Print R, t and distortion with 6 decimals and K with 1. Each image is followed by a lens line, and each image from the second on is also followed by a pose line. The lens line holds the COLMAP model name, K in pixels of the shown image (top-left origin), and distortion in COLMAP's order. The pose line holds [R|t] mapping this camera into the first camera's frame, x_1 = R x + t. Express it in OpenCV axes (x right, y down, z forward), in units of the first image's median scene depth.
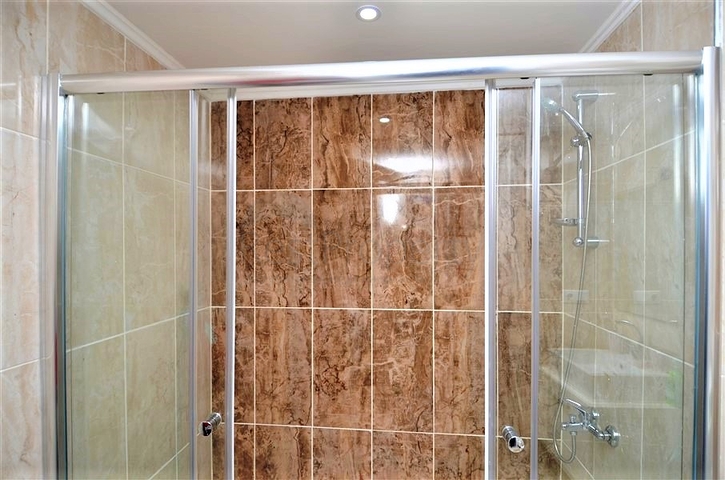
lens RADIAL K [[373.9, 0, 363.7], [0, 373.9, 242.5], [0, 0, 1]] dist [0.000823, -0.011484]
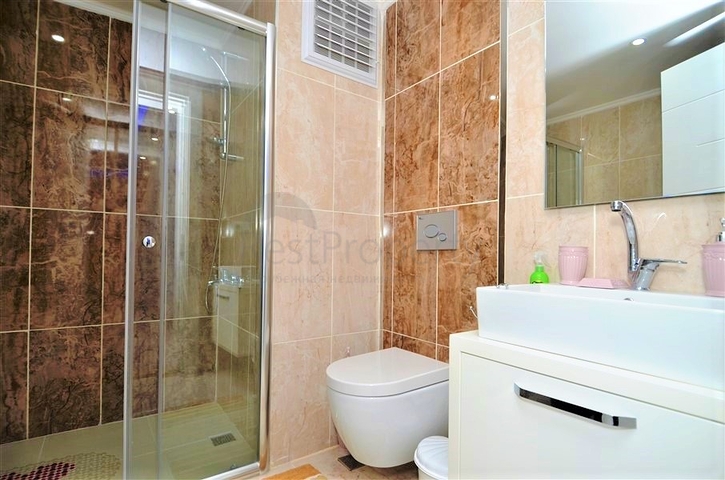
lens RADIAL K [[373.9, 0, 360.3], [0, 373.9, 240.3], [0, 0, 1]] dist [0.000823, -0.011484]
pose [[0.749744, 0.019956, 0.661427, 0.026130], [-0.014300, 0.999800, -0.013956, 0.266144], [-0.661574, 0.001005, 0.749880, -0.324493]]
